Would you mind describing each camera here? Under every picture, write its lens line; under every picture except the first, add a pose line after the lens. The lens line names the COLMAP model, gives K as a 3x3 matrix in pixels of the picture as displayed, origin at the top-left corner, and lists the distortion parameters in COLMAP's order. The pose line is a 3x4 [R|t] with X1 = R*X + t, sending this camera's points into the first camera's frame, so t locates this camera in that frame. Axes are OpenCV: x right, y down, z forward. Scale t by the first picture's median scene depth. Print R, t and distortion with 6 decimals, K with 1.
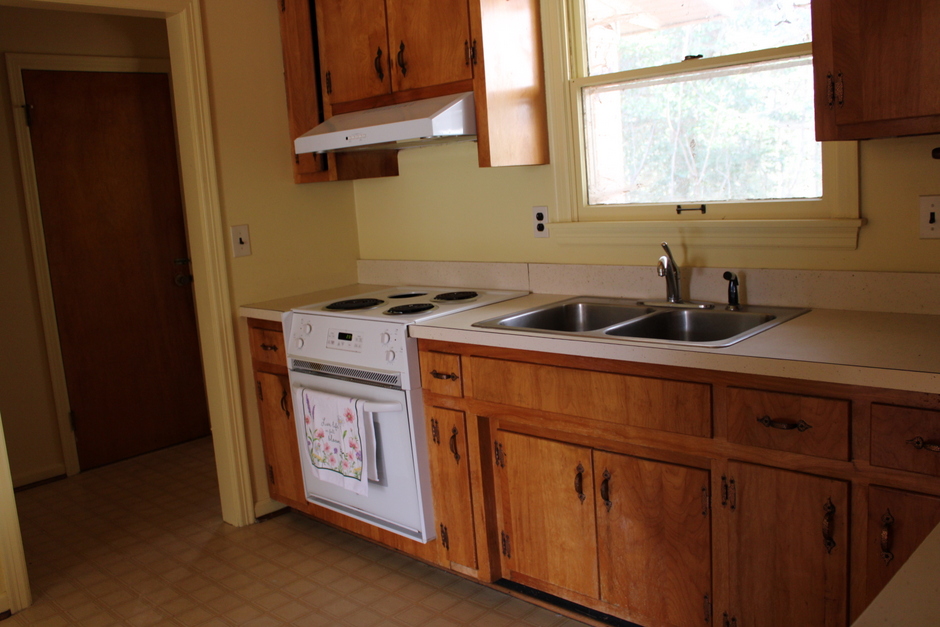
lens RADIAL K [[854.0, 0, 470.0], [0, 854.0, 313.5], [0, 0, 1]] dist [-0.146653, 0.160661]
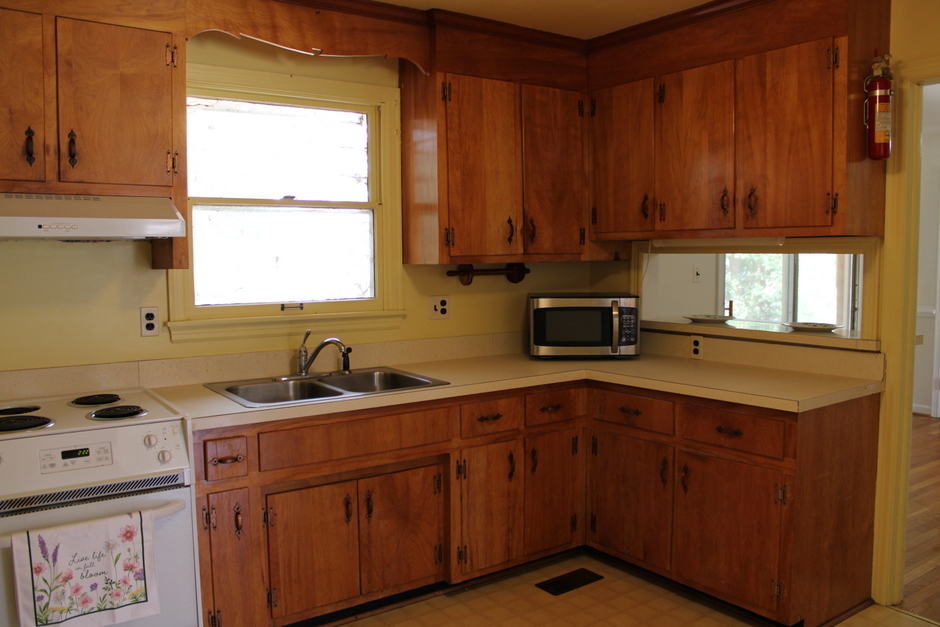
lens RADIAL K [[775.4, 0, 470.0], [0, 775.4, 313.5], [0, 0, 1]] dist [-0.130122, 0.134114]
pose [[0.190505, -0.003319, 0.981681, -0.856988], [0.144259, 0.989233, -0.024650, -0.038751], [-0.971029, 0.146312, 0.188932, 0.462035]]
